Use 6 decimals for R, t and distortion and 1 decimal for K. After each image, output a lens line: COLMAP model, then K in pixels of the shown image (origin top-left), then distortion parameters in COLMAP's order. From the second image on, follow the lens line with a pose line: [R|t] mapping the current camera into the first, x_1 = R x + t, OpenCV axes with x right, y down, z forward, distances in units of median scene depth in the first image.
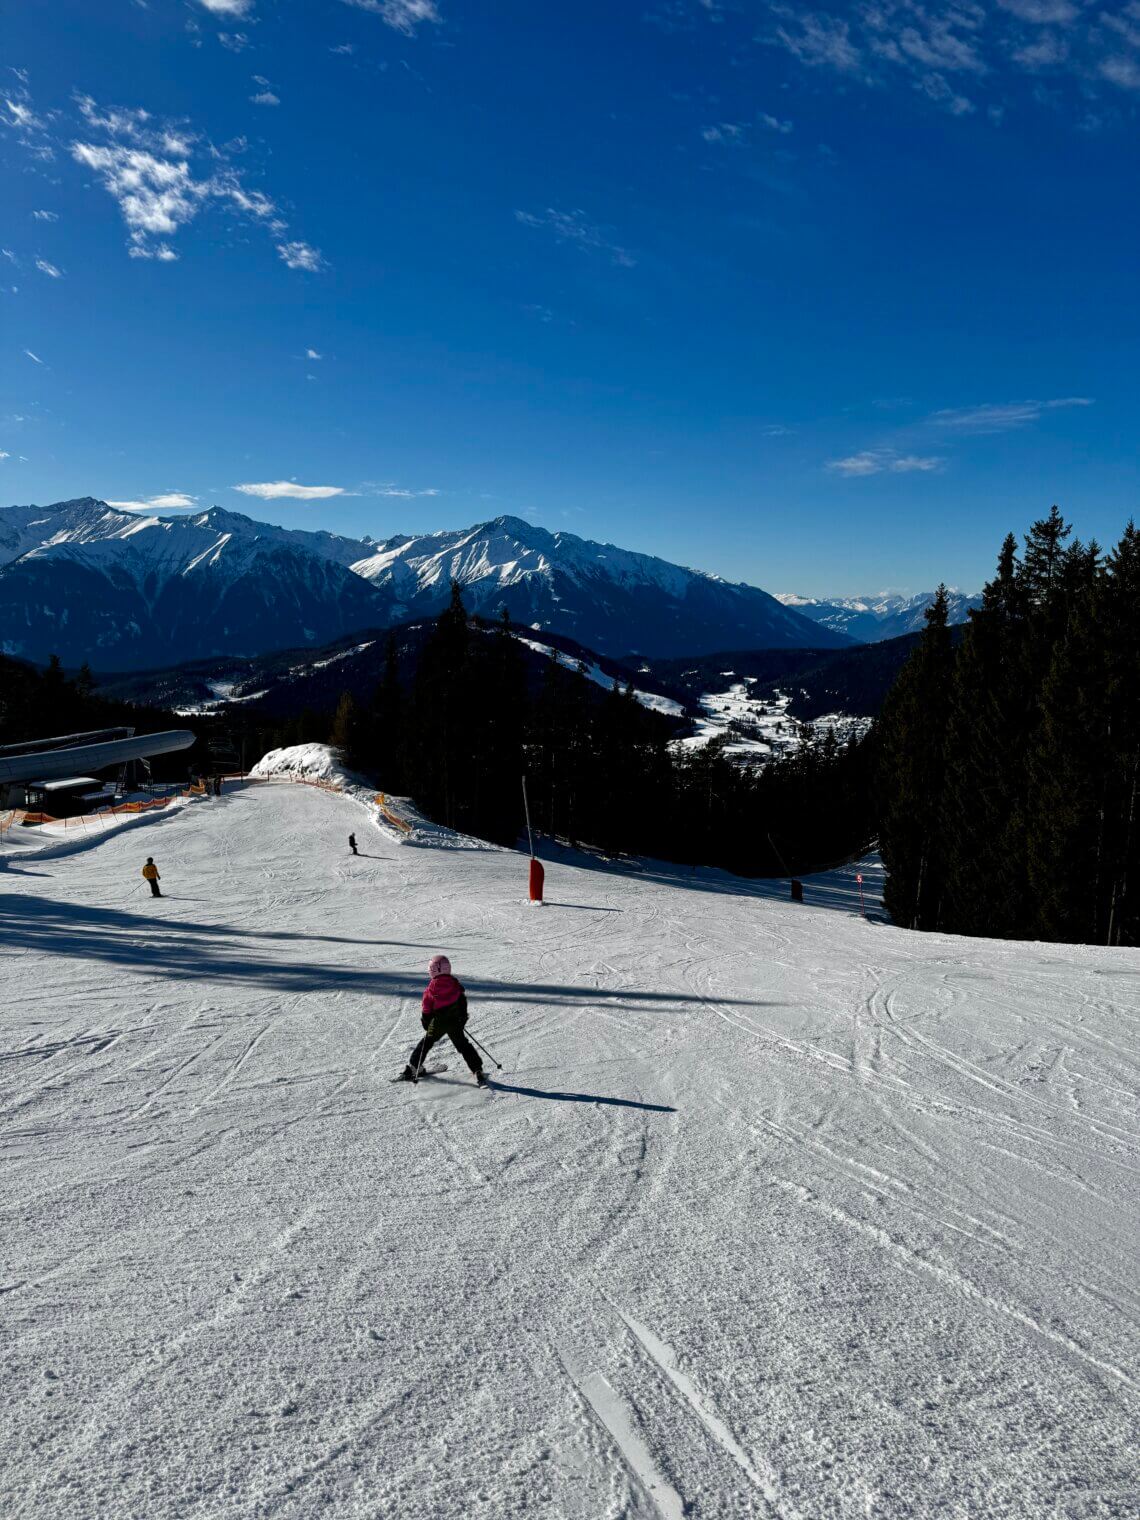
lens RADIAL K [[1059.6, 0, 570.0], [0, 1059.6, 760.0], [0, 0, 1]] dist [0.174071, -0.287015]
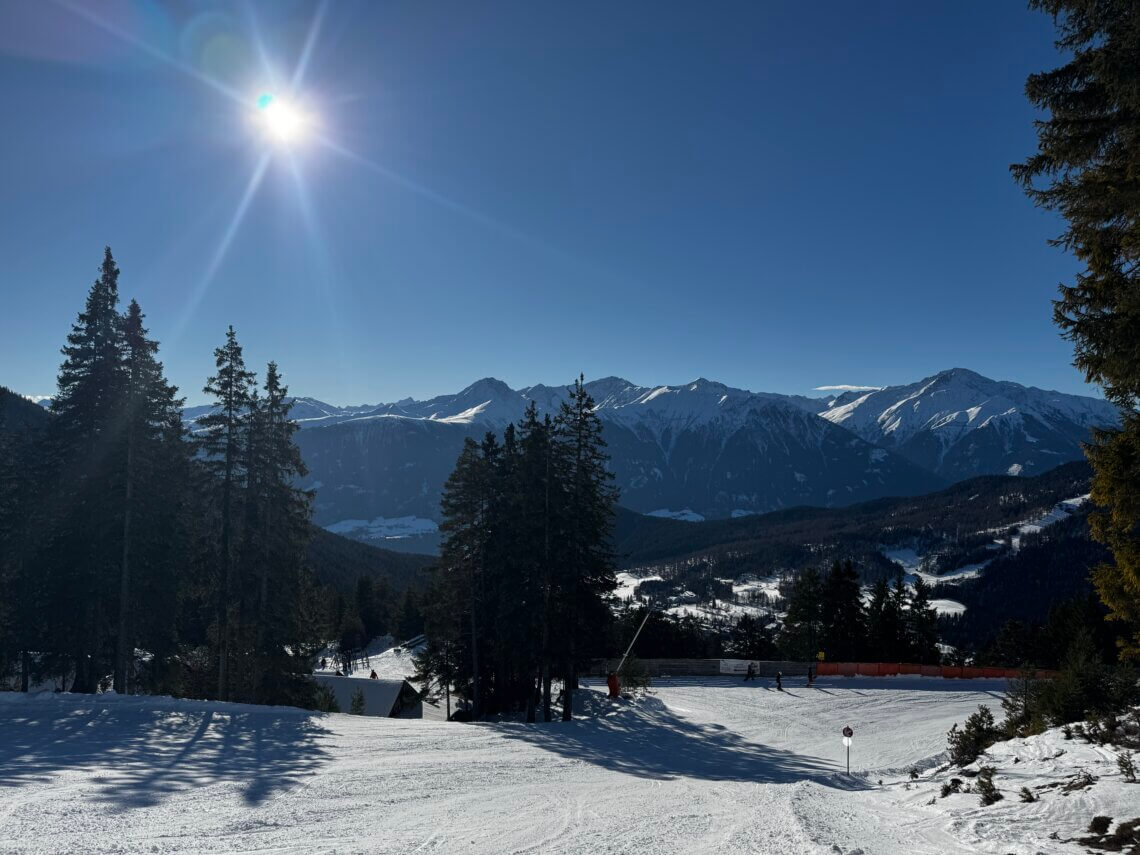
lens RADIAL K [[794.7, 0, 570.0], [0, 794.7, 427.5], [0, 0, 1]] dist [0.174071, -0.287015]
pose [[0.909631, -0.028823, -0.414417, -0.089327], [-0.043100, 0.985658, -0.163156, -0.016408], [0.413176, 0.166273, 0.895343, 0.109114]]
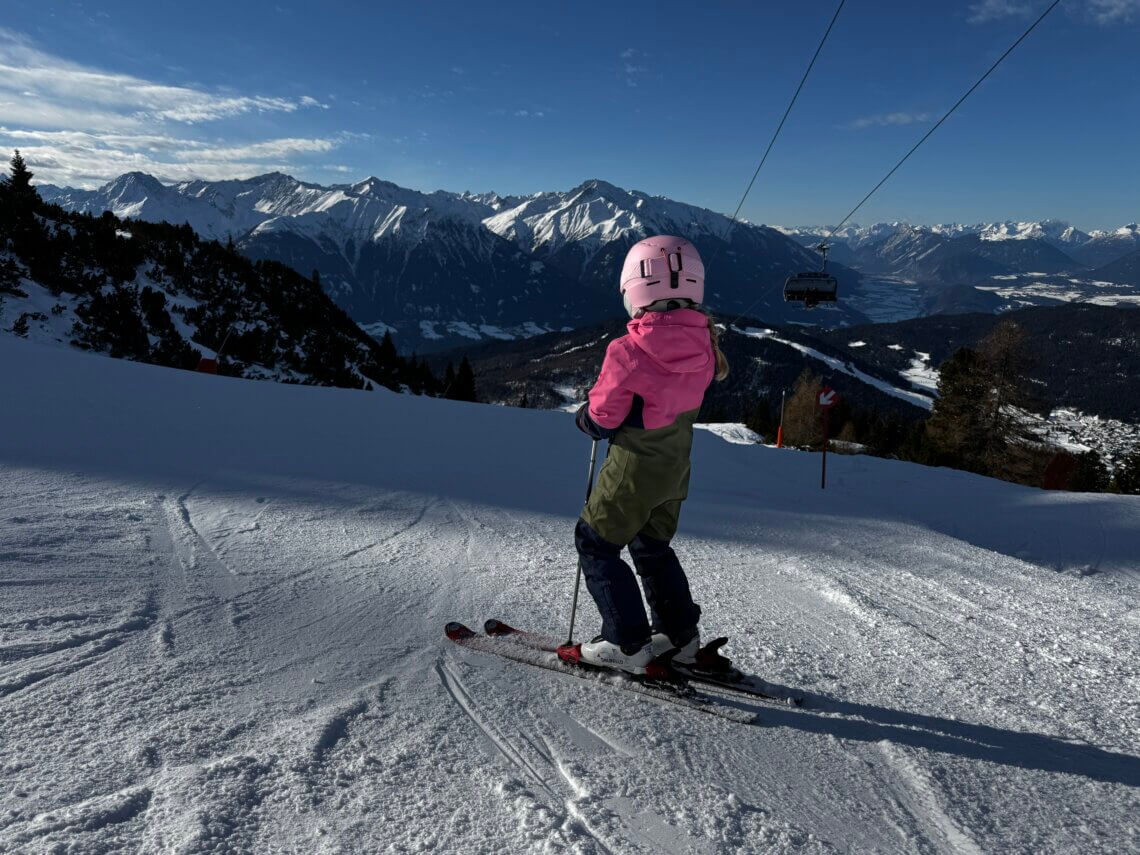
lens RADIAL K [[794.7, 0, 570.0], [0, 794.7, 427.5], [0, 0, 1]] dist [0.174071, -0.287015]
pose [[0.999823, -0.007050, -0.017452, -0.090859], [0.008718, 0.995200, 0.097474, -0.035080], [0.016681, -0.097609, 0.995085, 0.019611]]
